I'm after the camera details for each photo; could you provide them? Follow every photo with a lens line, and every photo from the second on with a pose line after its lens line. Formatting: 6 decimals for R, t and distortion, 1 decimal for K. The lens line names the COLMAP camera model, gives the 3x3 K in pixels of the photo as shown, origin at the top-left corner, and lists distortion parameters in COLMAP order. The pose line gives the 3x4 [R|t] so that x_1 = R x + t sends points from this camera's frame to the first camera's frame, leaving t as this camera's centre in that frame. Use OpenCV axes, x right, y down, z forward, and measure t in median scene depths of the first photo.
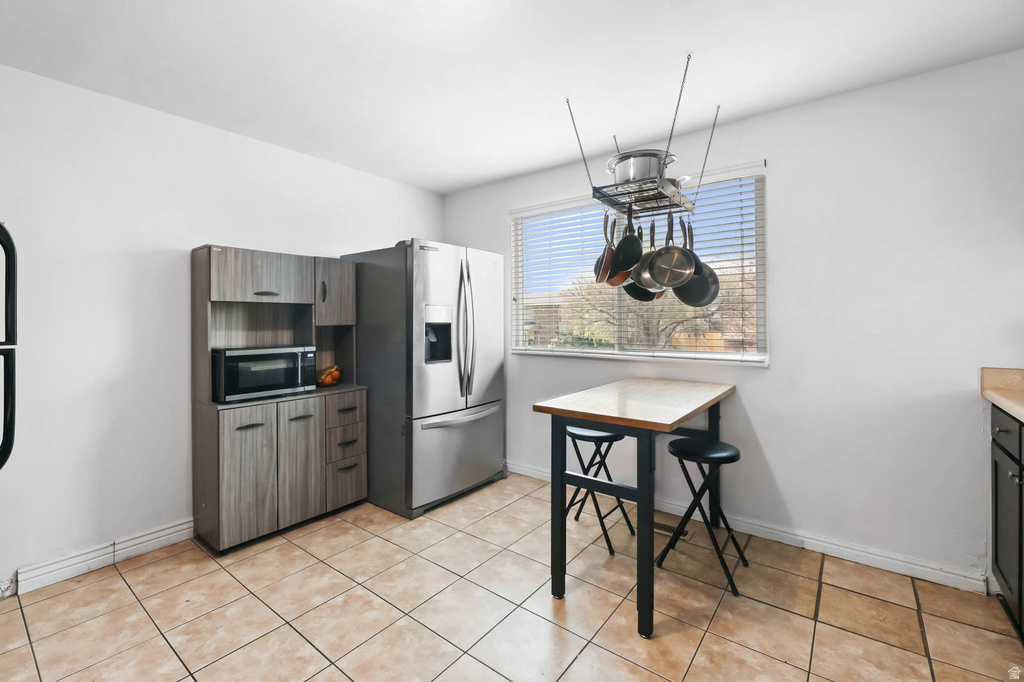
lens RADIAL K [[445.1, 0, 493.2], [0, 445.1, 312.9], [0, 0, 1]] dist [0.001841, -0.000226]
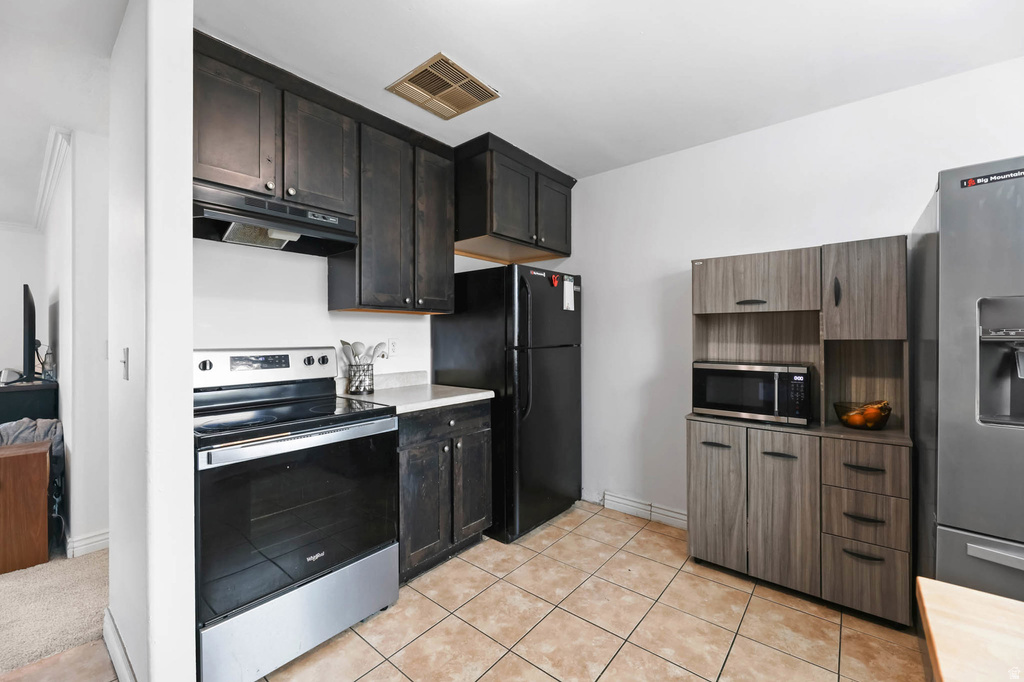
lens RADIAL K [[422.8, 0, 511.1], [0, 422.8, 333.2], [0, 0, 1]] dist [0.000627, -0.000690]
pose [[-0.009572, 0.002869, -0.999950, 0.340299], [0.018543, 0.999824, 0.002691, 0.007161], [0.999782, -0.018516, -0.009623, 0.553161]]
